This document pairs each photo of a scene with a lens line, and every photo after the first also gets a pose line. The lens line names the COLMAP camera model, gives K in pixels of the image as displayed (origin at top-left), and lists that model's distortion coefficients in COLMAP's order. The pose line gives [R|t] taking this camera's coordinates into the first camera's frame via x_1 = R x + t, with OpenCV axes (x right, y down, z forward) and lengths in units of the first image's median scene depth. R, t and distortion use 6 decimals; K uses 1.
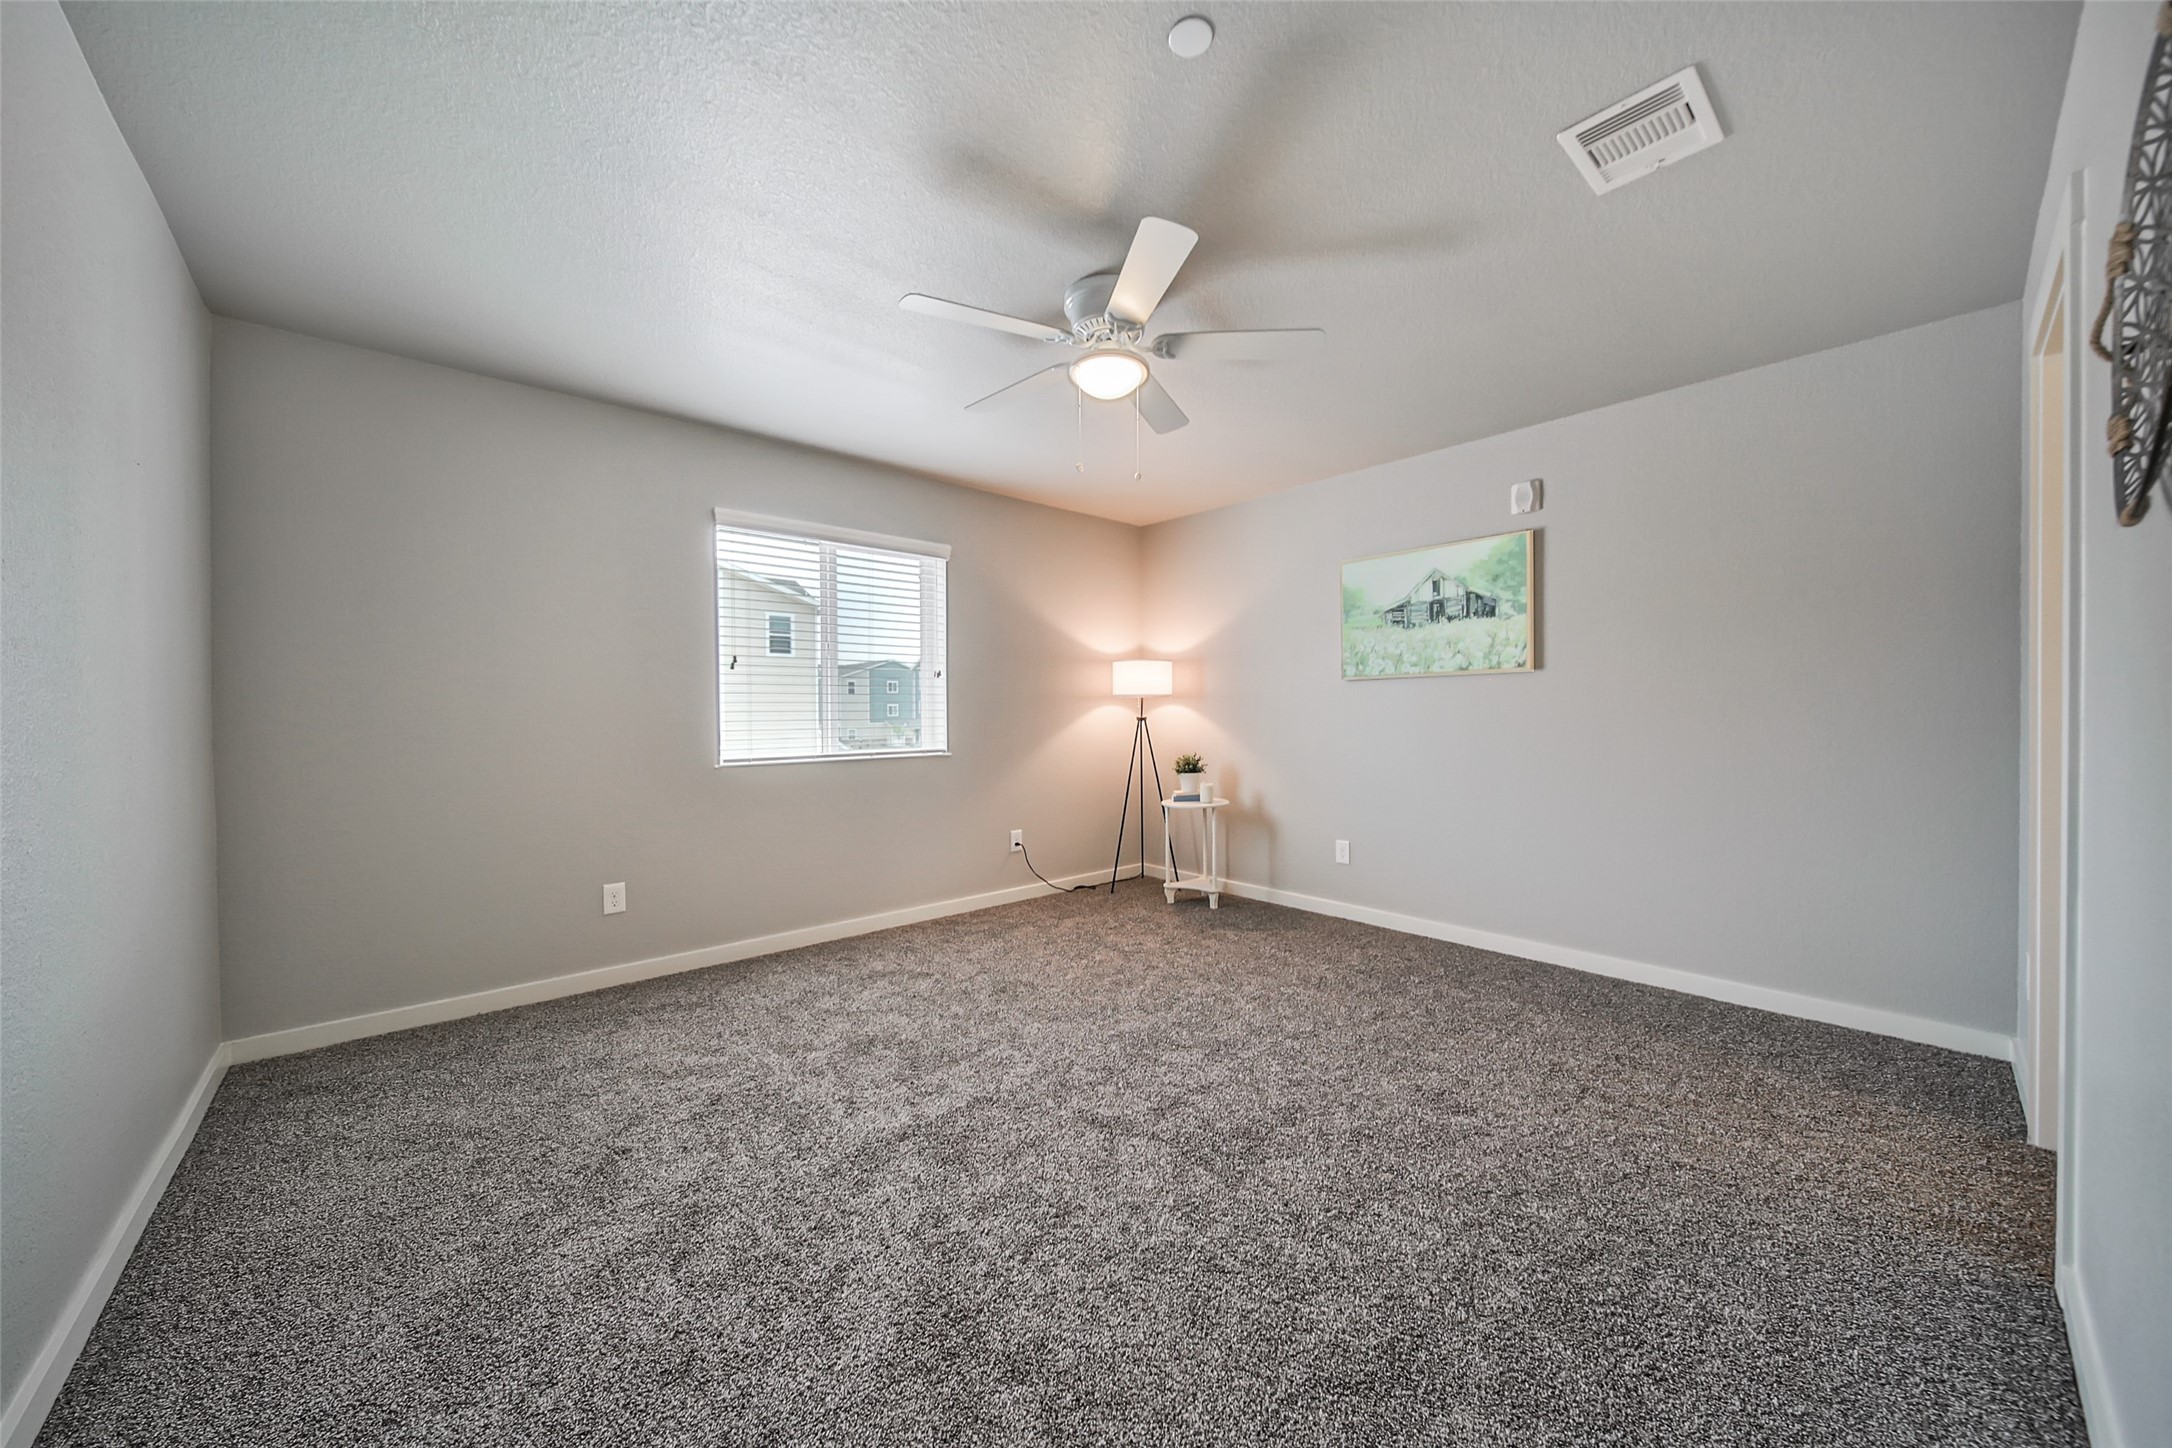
lens RADIAL K [[762.4, 0, 1086.5], [0, 762.4, 715.9], [0, 0, 1]] dist [0.000081, -0.000182]
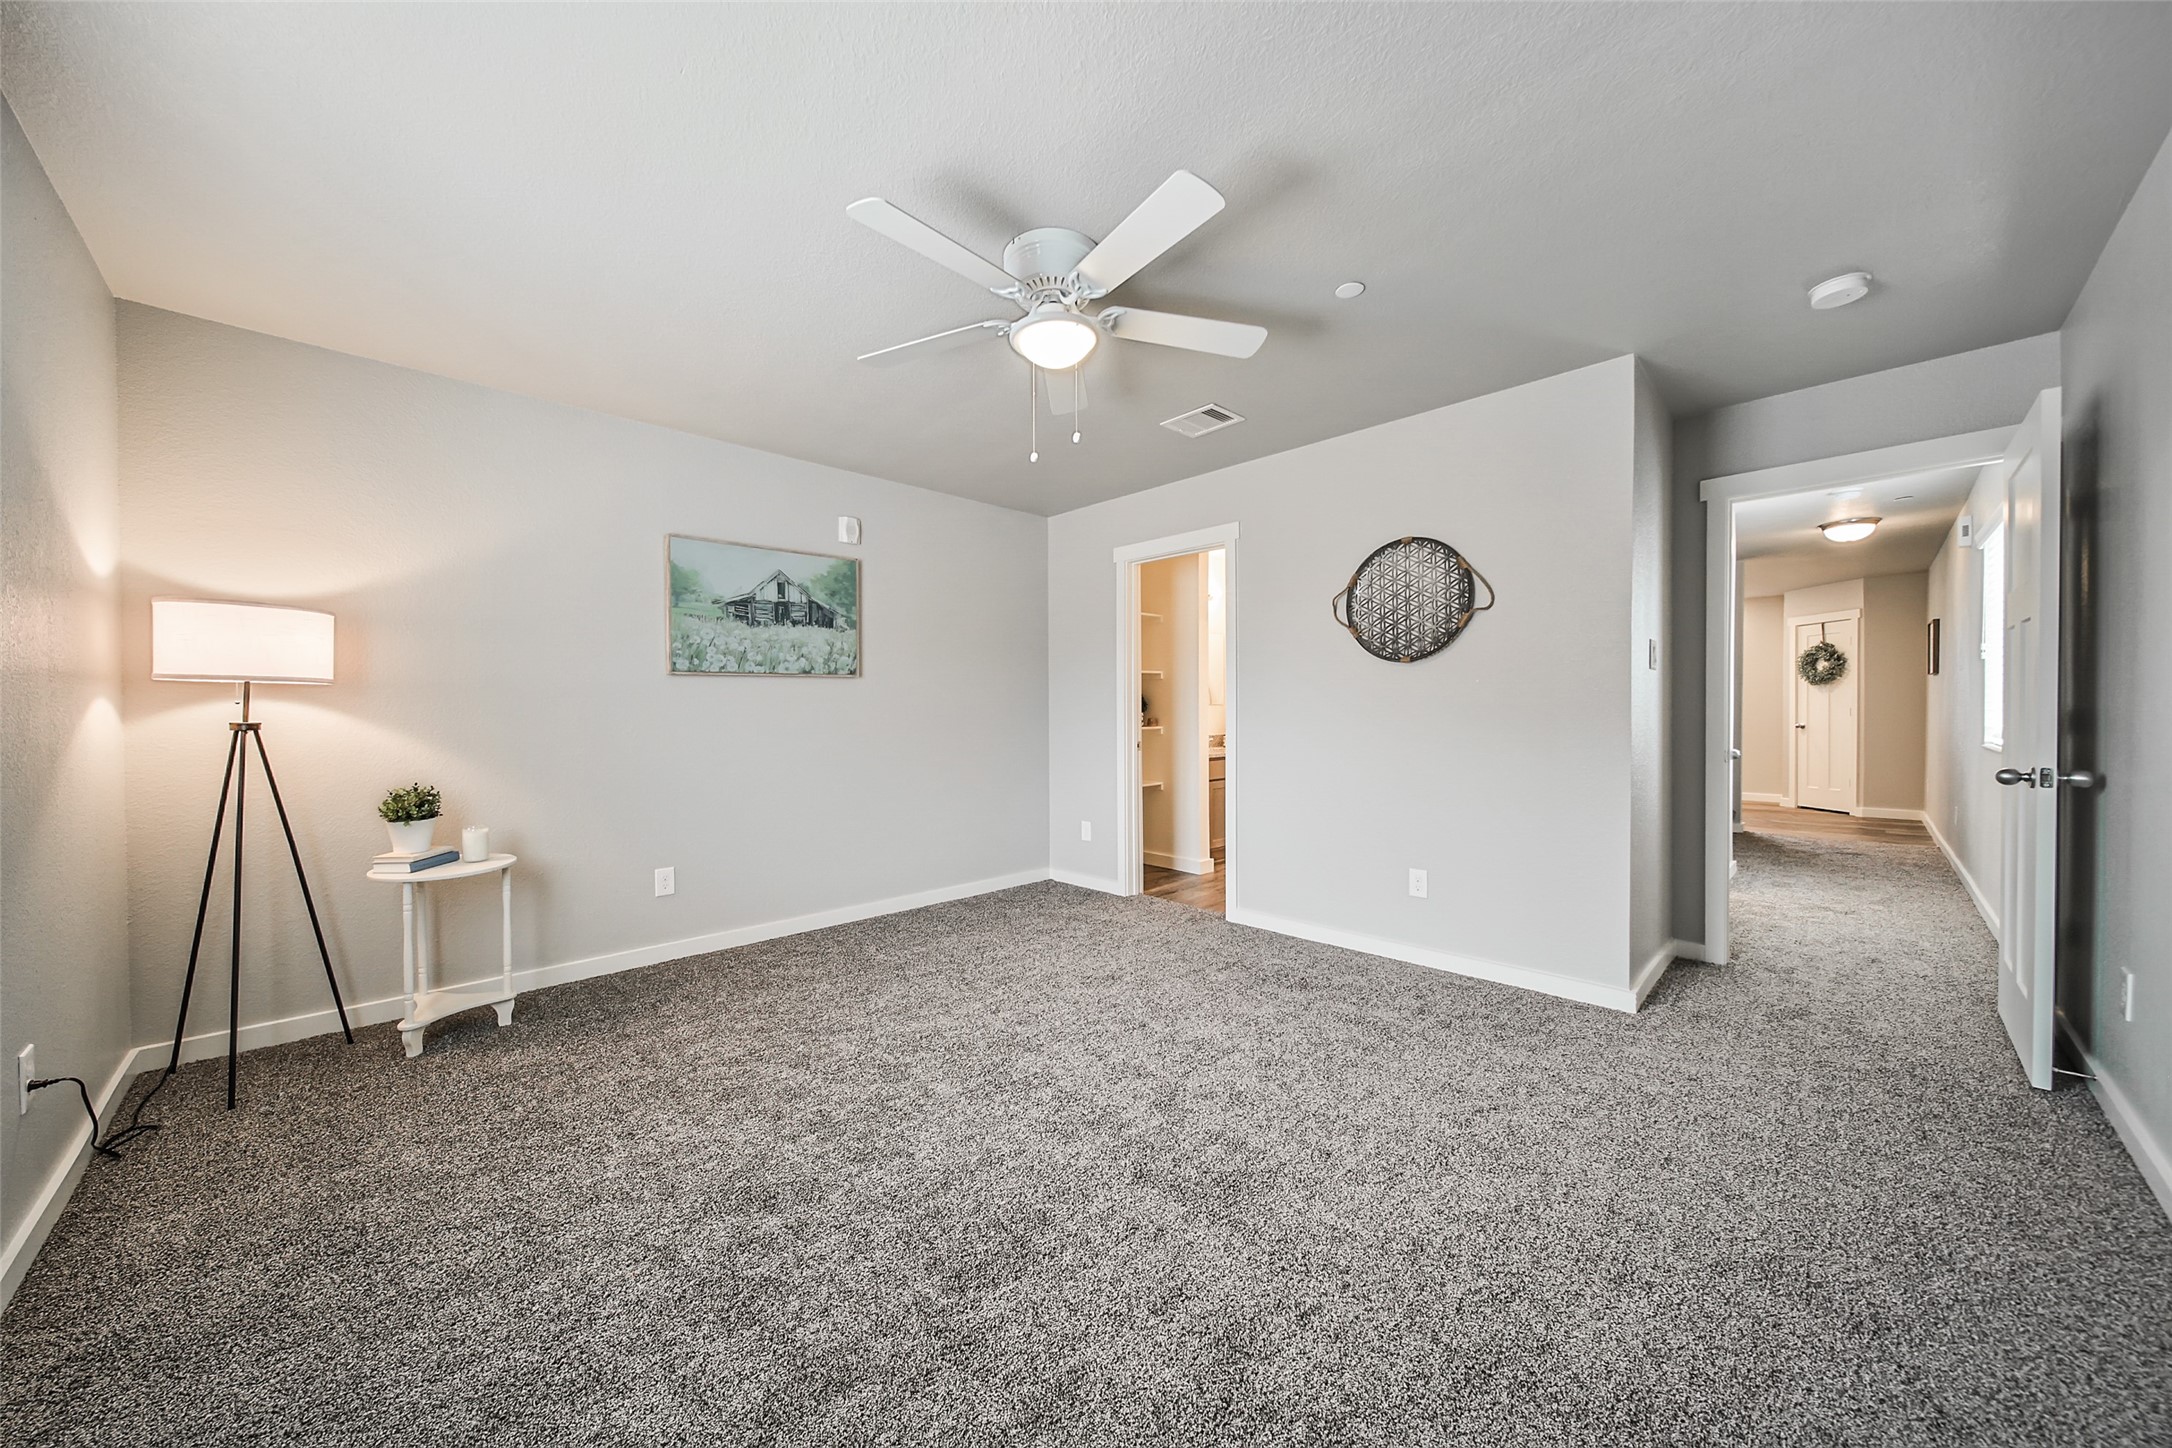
lens RADIAL K [[762.4, 0, 1086.5], [0, 762.4, 715.9], [0, 0, 1]] dist [0.000081, -0.000182]
pose [[-0.053423, -0.001524, 0.998571, -0.562467], [0.008439, 0.999962, 0.001977, 0.000391], [-0.998536, 0.008533, -0.053408, 0.637893]]
